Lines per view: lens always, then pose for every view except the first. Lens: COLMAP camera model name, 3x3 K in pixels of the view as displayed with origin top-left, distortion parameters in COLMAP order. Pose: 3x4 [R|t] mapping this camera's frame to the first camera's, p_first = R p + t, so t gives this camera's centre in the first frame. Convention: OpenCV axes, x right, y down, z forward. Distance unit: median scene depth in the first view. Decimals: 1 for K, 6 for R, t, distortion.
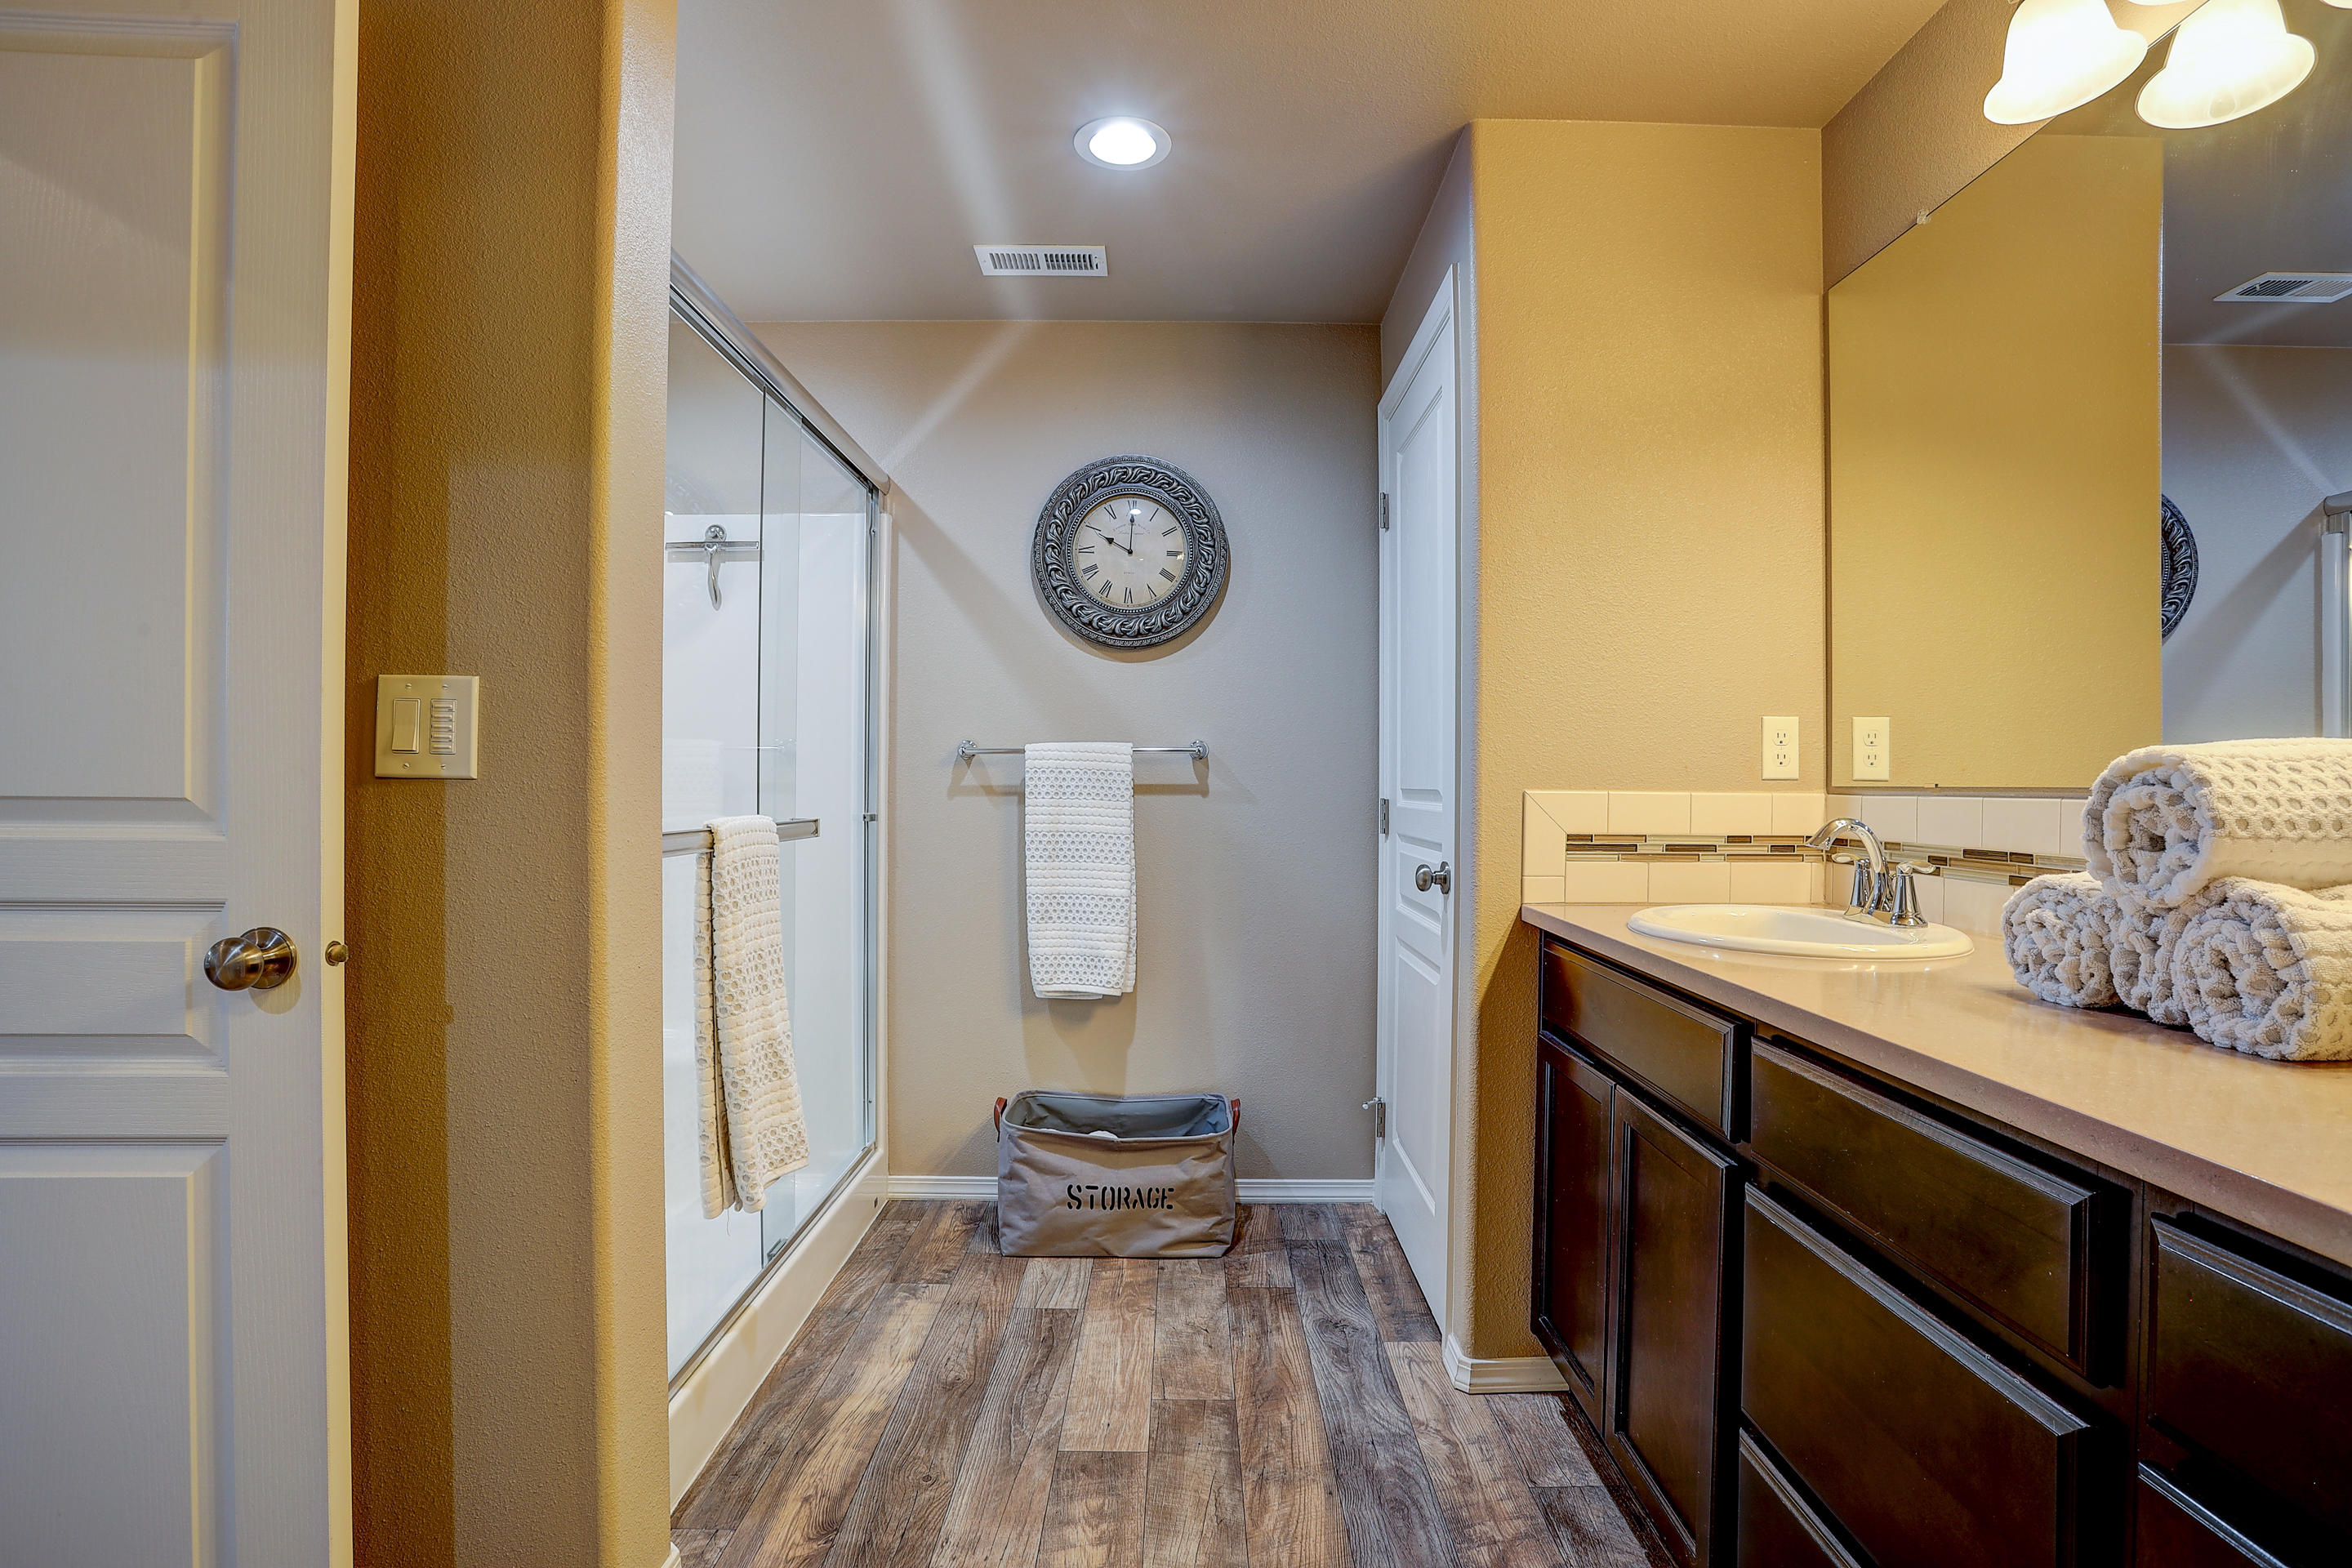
lens RADIAL K [[1165.8, 0, 1161.8], [0, 1165.8, 782.2], [0, 0, 1]] dist [-0.075473, 0.045535]
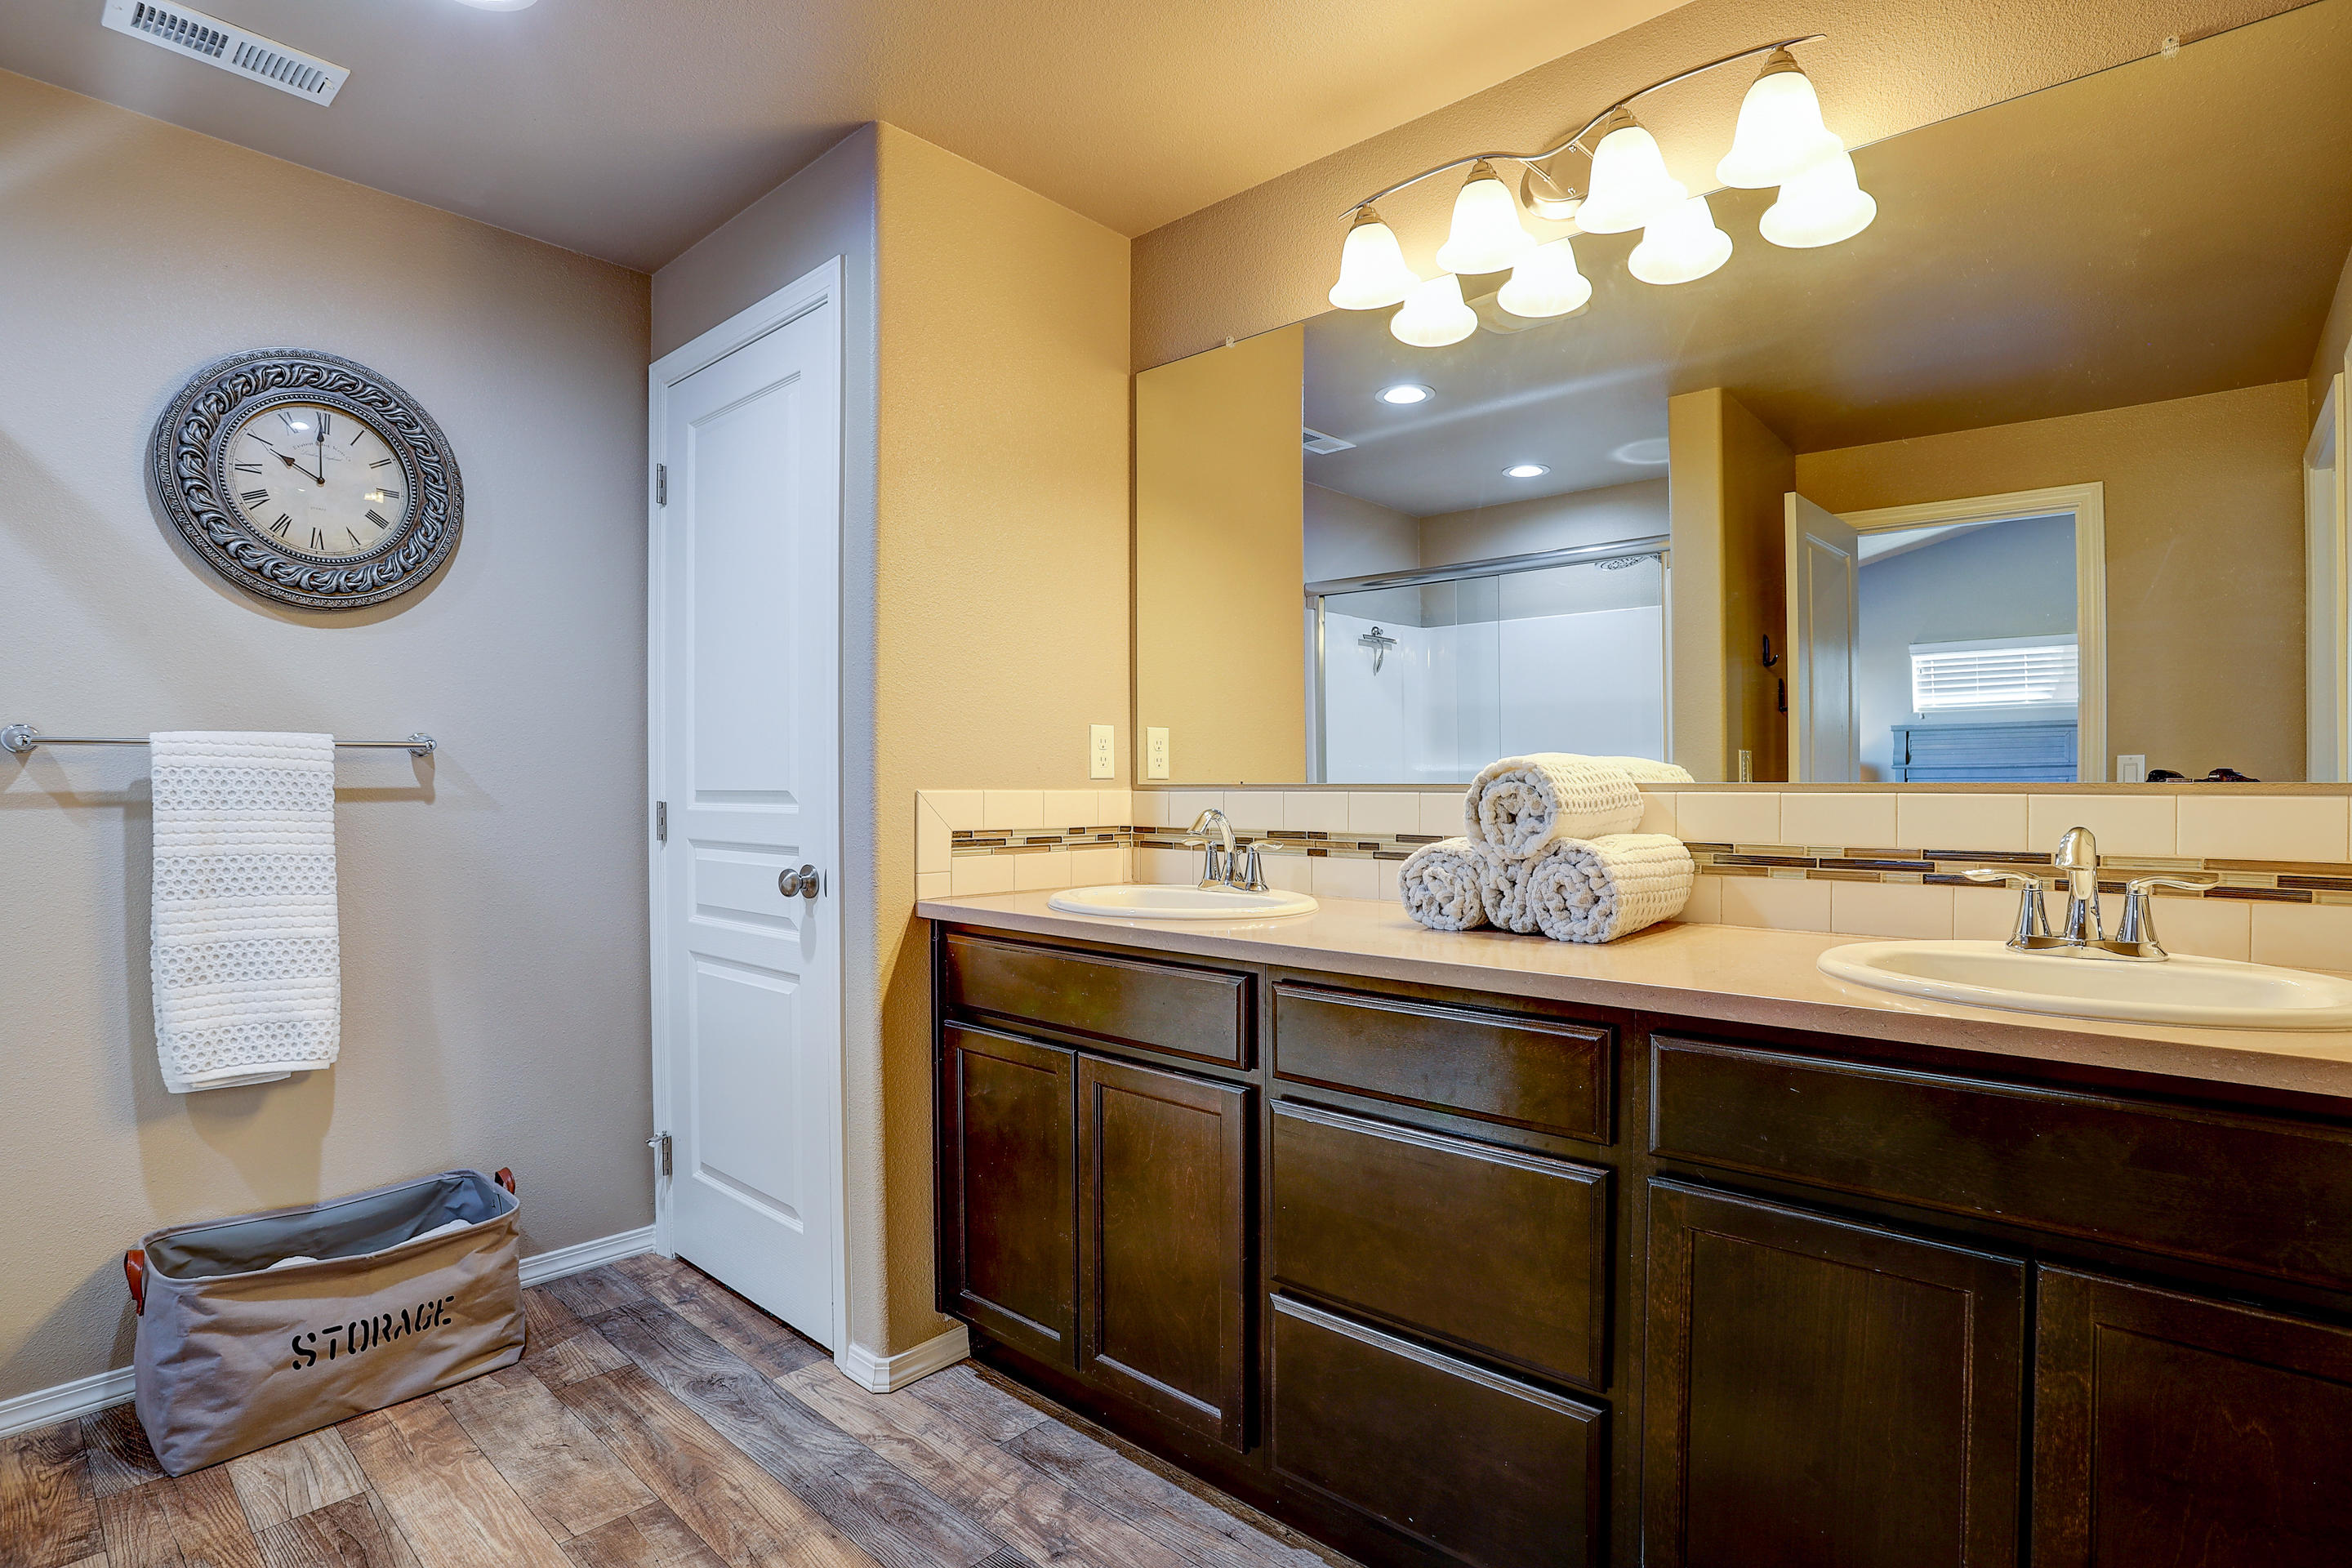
lens RADIAL K [[1193.8, 0, 1187.6], [0, 1193.8, 780.8], [0, 0, 1]] dist [-0.067553, 0.035902]
pose [[0.667670, -0.005323, 0.744439, -0.281580], [0.005866, 0.999981, 0.001890, -0.001809], [-0.744435, 0.003104, 0.667688, 0.102810]]
